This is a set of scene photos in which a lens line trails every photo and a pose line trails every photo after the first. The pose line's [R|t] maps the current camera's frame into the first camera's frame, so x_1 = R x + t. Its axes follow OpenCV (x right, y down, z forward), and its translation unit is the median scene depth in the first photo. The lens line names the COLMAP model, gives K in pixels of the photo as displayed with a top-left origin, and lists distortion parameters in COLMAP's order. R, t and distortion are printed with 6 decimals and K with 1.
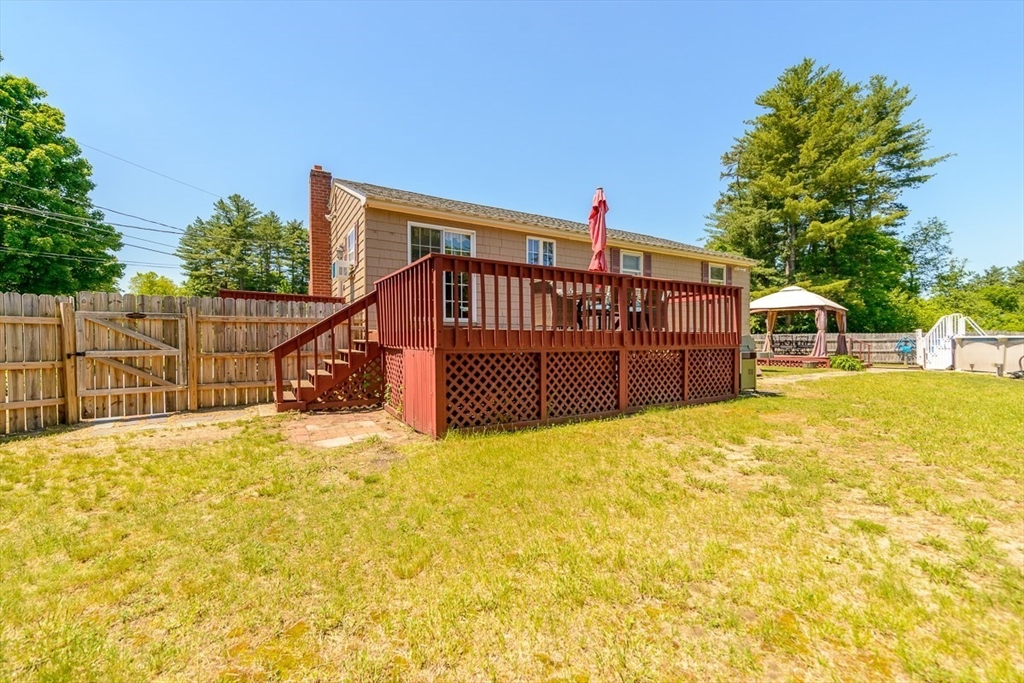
lens RADIAL K [[413.5, 0, 511.9], [0, 413.5, 343.6], [0, 0, 1]] dist [0.006735, -0.000743]
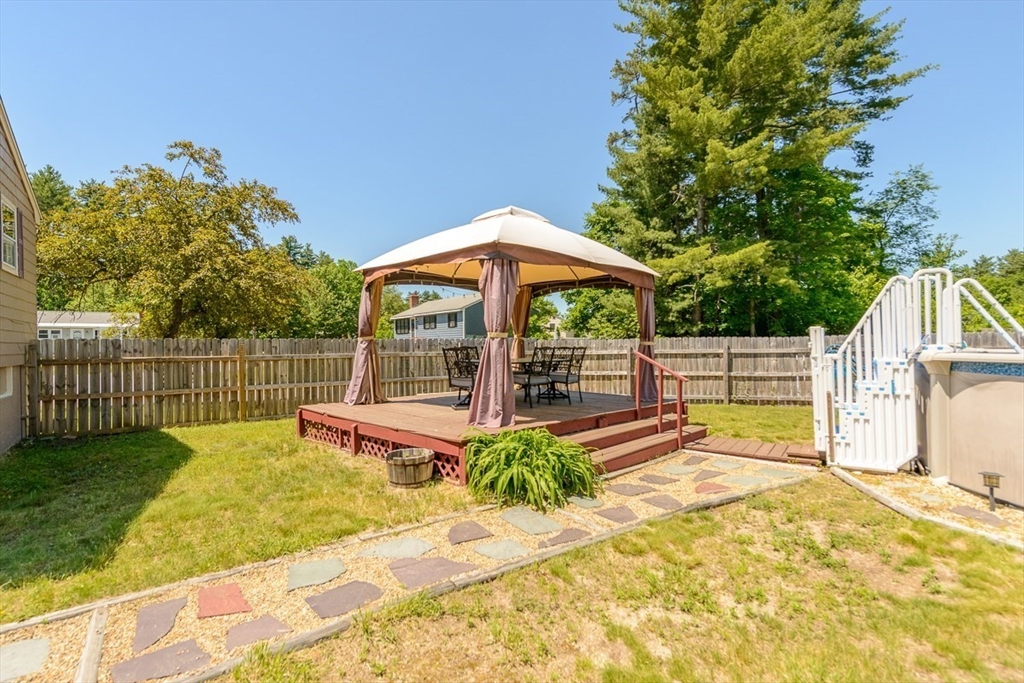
lens RADIAL K [[482.1, 0, 508.1], [0, 482.1, 345.8], [0, 0, 1]] dist [0.003992, -0.000107]
pose [[0.996527, -0.010422, 0.082616, 0.844526], [0.010811, 0.999932, -0.004262, -0.024743], [-0.082566, 0.005140, 0.996572, 0.780129]]
